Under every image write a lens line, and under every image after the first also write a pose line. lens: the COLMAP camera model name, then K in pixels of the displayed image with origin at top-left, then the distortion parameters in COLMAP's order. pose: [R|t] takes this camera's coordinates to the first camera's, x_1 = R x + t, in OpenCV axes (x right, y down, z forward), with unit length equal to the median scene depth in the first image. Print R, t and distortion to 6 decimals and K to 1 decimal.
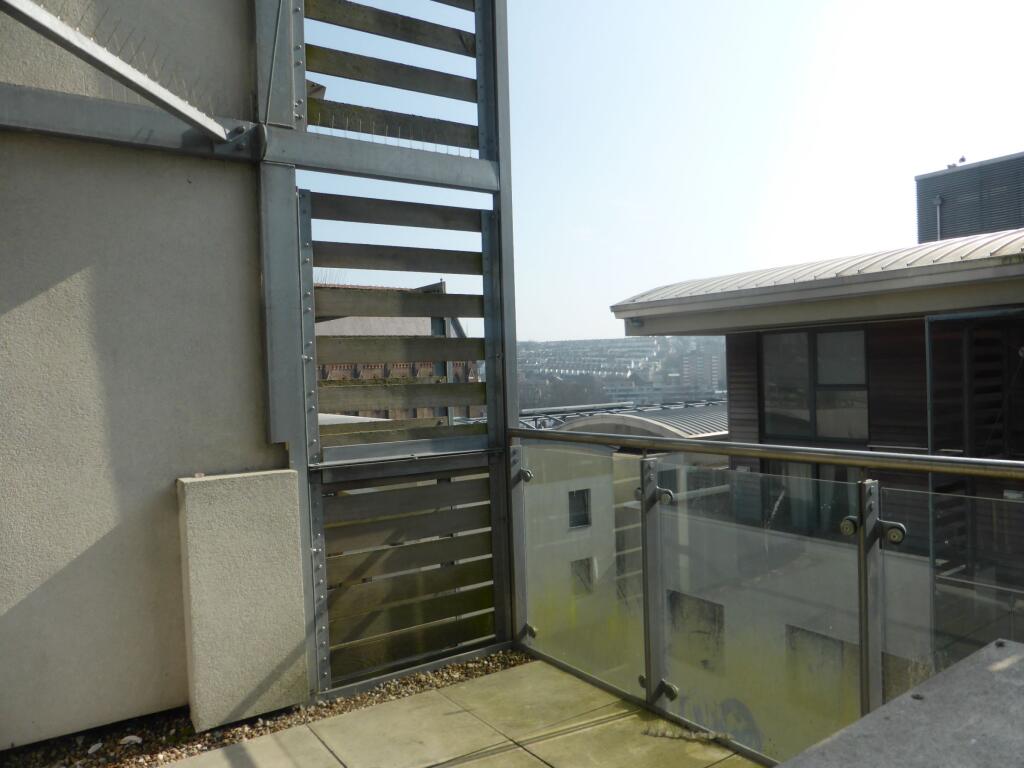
lens RADIAL K [[746.6, 0, 517.8], [0, 746.6, 389.3], [0, 0, 1]] dist [-0.011601, 0.018873]
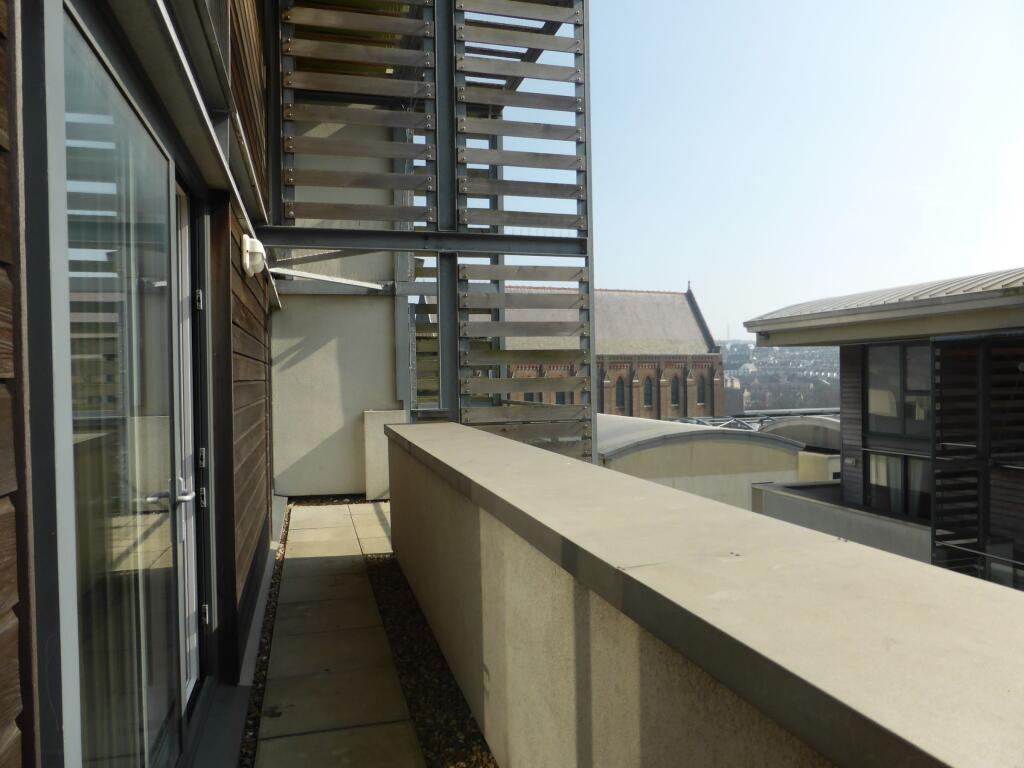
lens RADIAL K [[746.6, 0, 509.2], [0, 746.6, 382.1], [0, 0, 1]] dist [-0.011601, 0.018873]
pose [[0.935273, 0.022479, -0.353213, 0.215741], [-0.025790, 0.999656, -0.004669, 0.002166], [0.352986, 0.013476, 0.935531, -0.295921]]
